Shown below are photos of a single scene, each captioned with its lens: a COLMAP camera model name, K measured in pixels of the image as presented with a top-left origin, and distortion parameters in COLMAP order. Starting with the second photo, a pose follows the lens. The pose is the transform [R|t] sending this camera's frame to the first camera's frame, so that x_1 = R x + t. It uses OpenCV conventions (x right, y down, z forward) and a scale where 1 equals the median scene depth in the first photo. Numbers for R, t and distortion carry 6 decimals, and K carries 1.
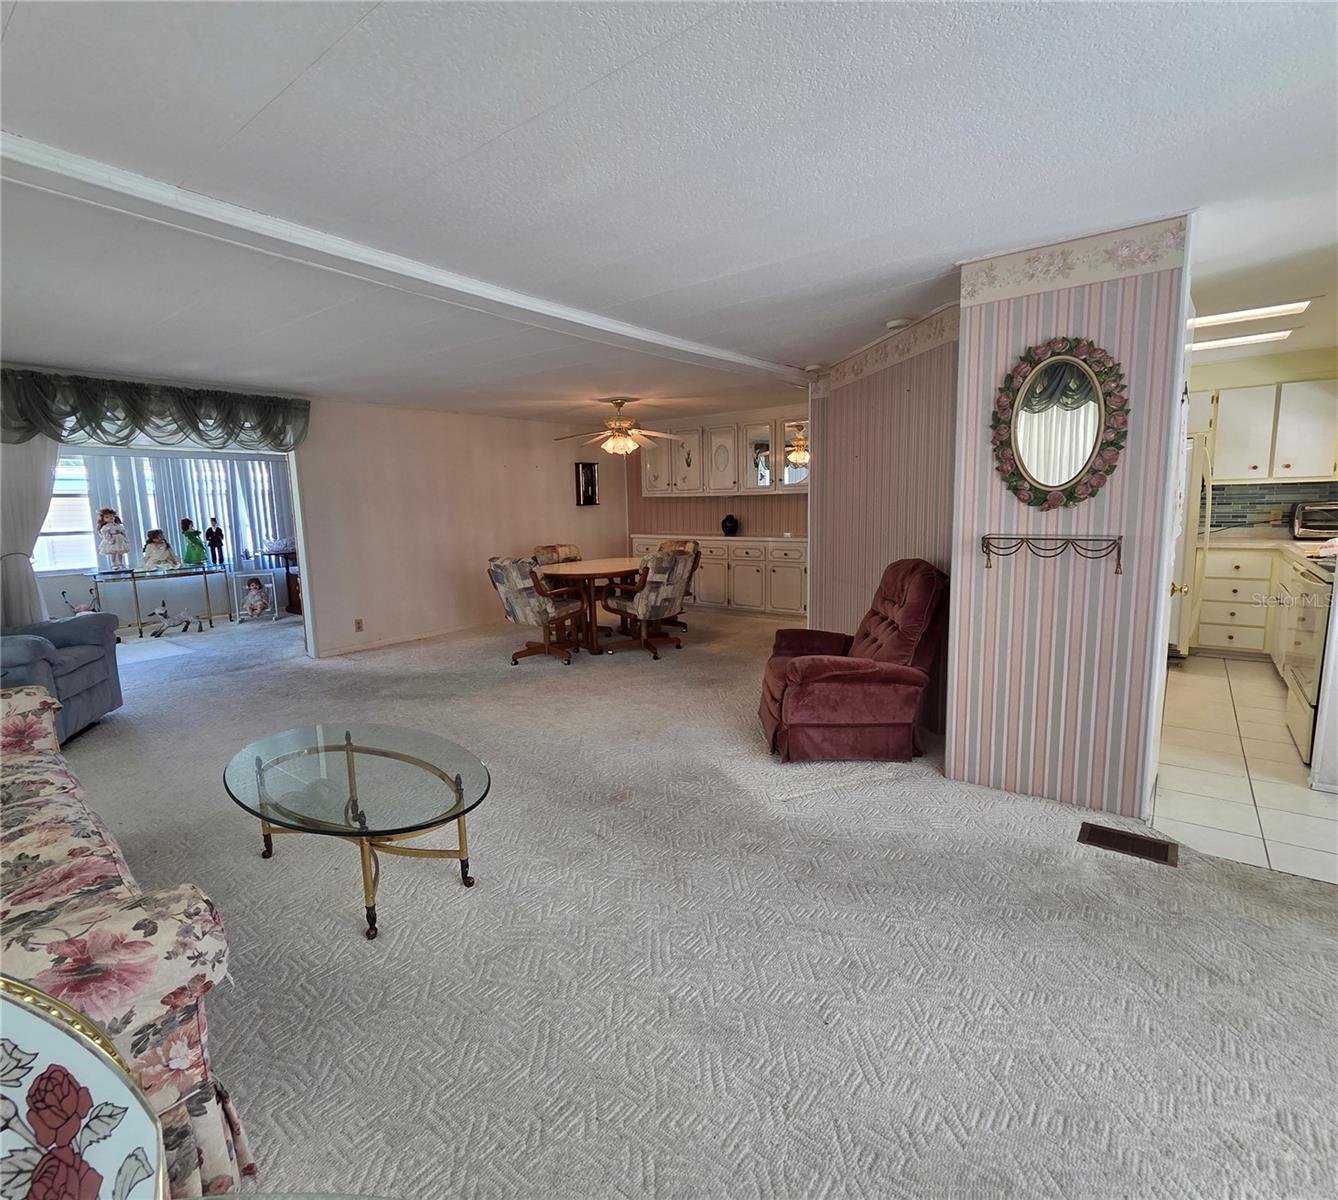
lens RADIAL K [[667.0, 0, 667.2], [0, 667.0, 594.2], [0, 0, 1]] dist [0.000264, -0.000410]
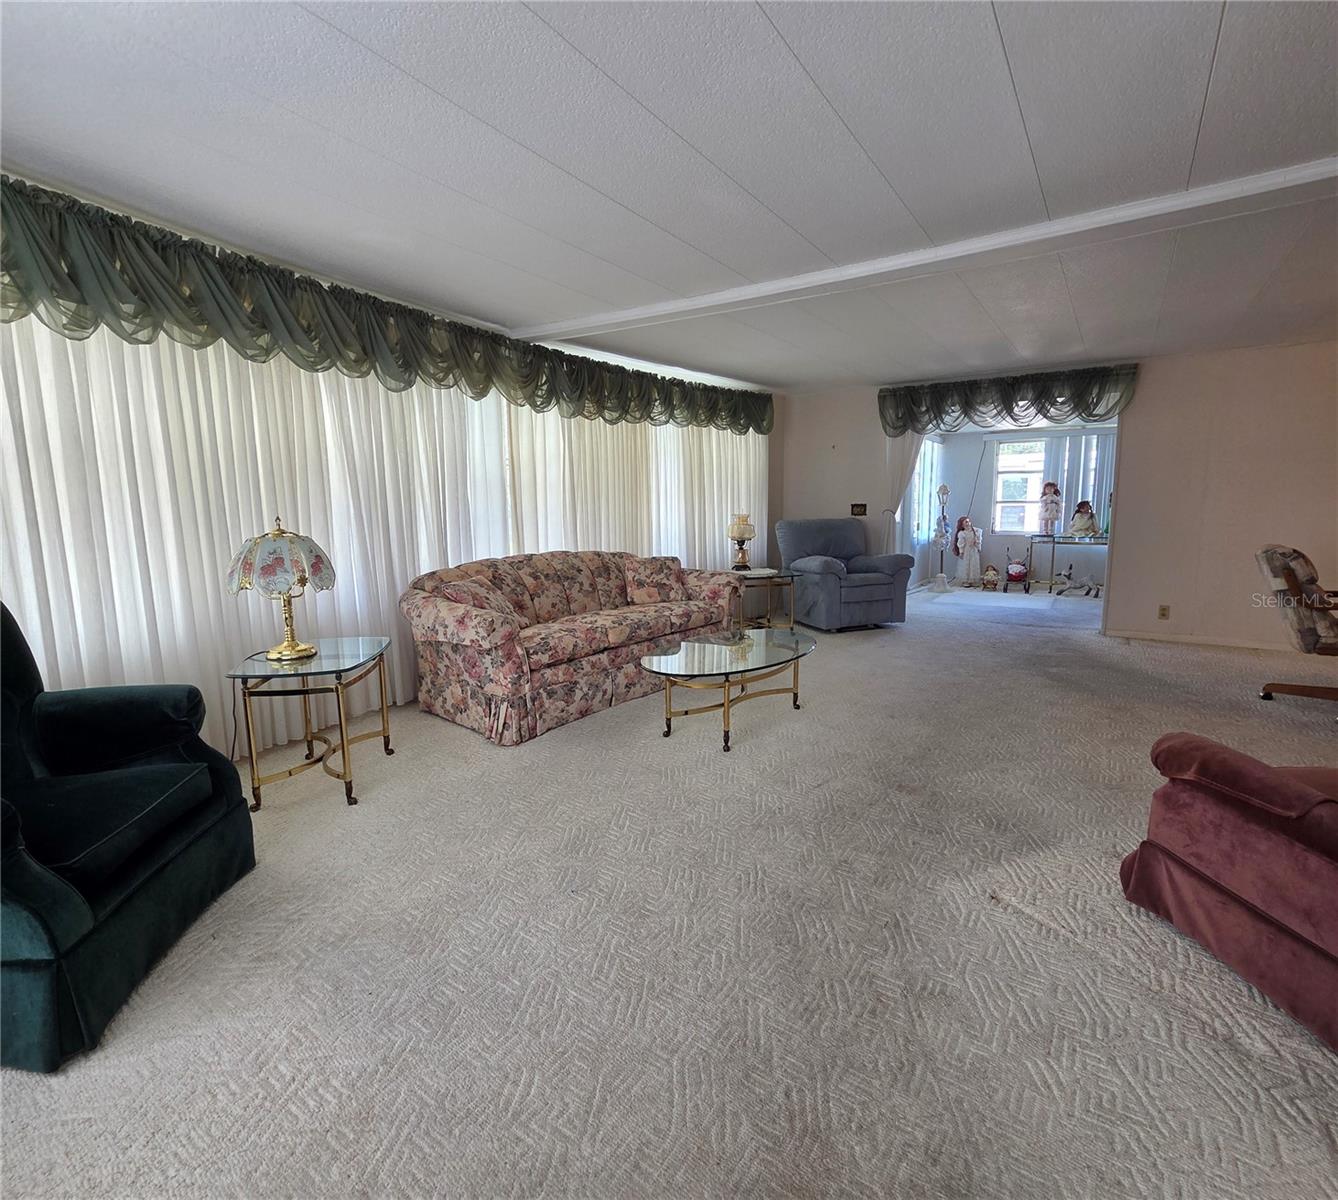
lens RADIAL K [[667.0, 0, 663.6], [0, 667.0, 600.2], [0, 0, 1]] dist [0.000264, -0.000410]
pose [[0.050959, 0.165132, -0.984954, 1.067792], [-0.127578, 0.979232, 0.157572, -0.067918], [0.990519, 0.117629, 0.070968, 0.802010]]
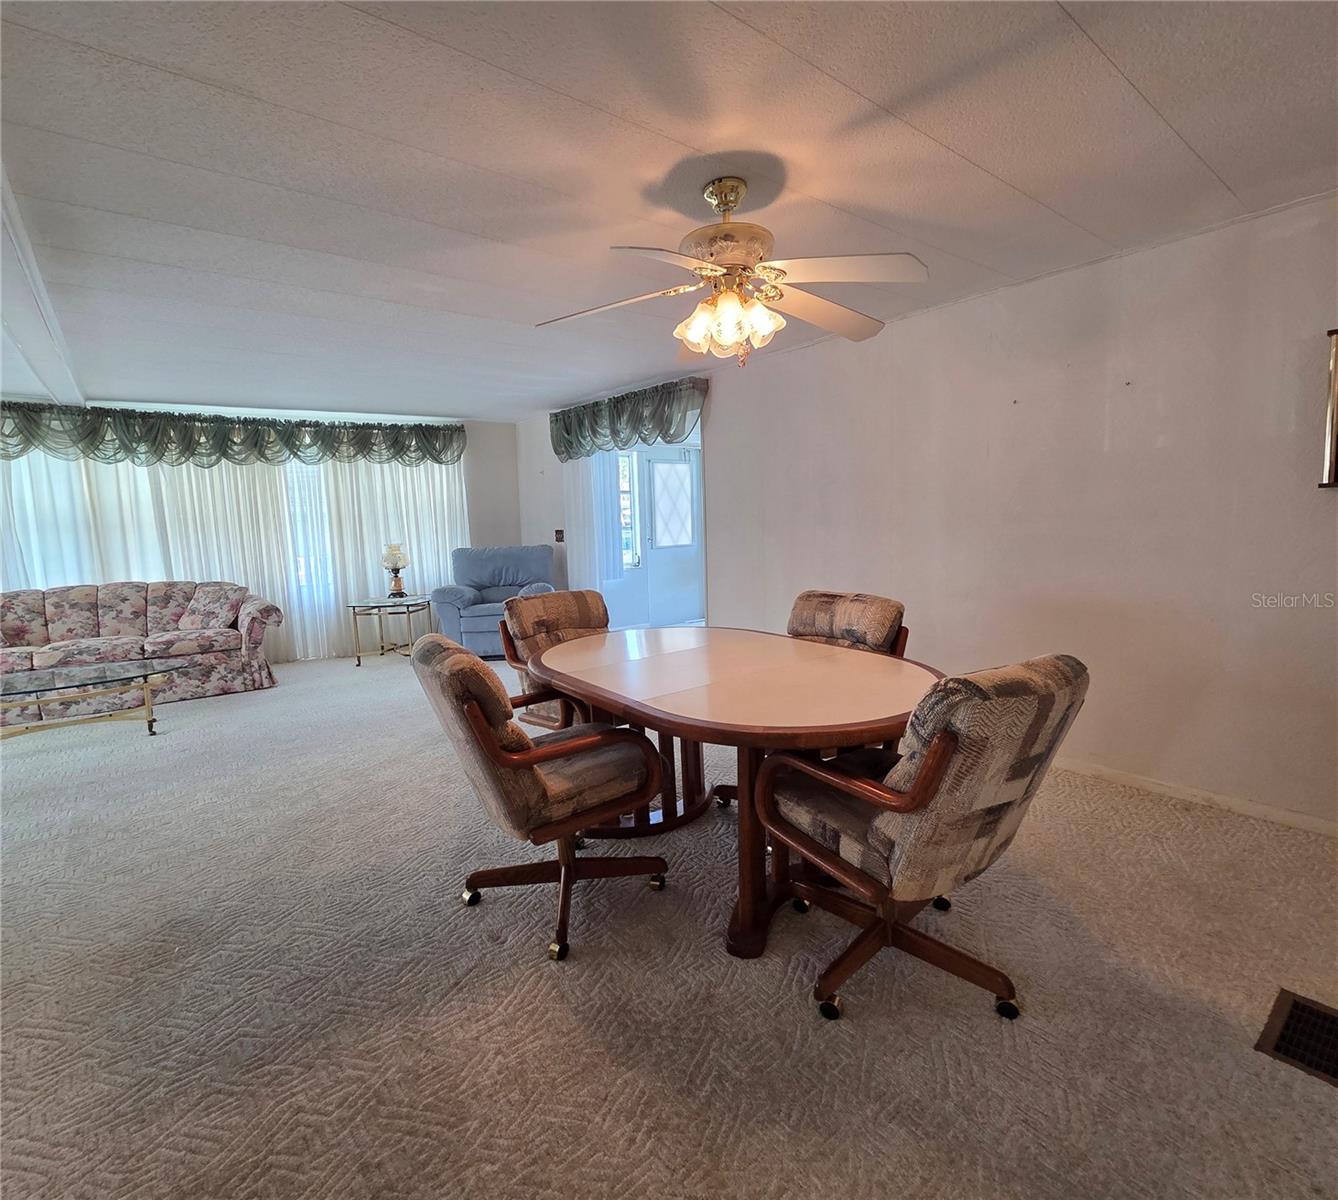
lens RADIAL K [[667.0, 0, 661.4], [0, 667.0, 597.9], [0, 0, 1]] dist [0.000264, -0.000410]
pose [[-0.232875, 0.146124, -0.961466, 0.831792], [-0.099131, 0.979931, 0.172941, -0.407254], [0.967441, 0.135584, -0.213716, 3.051589]]
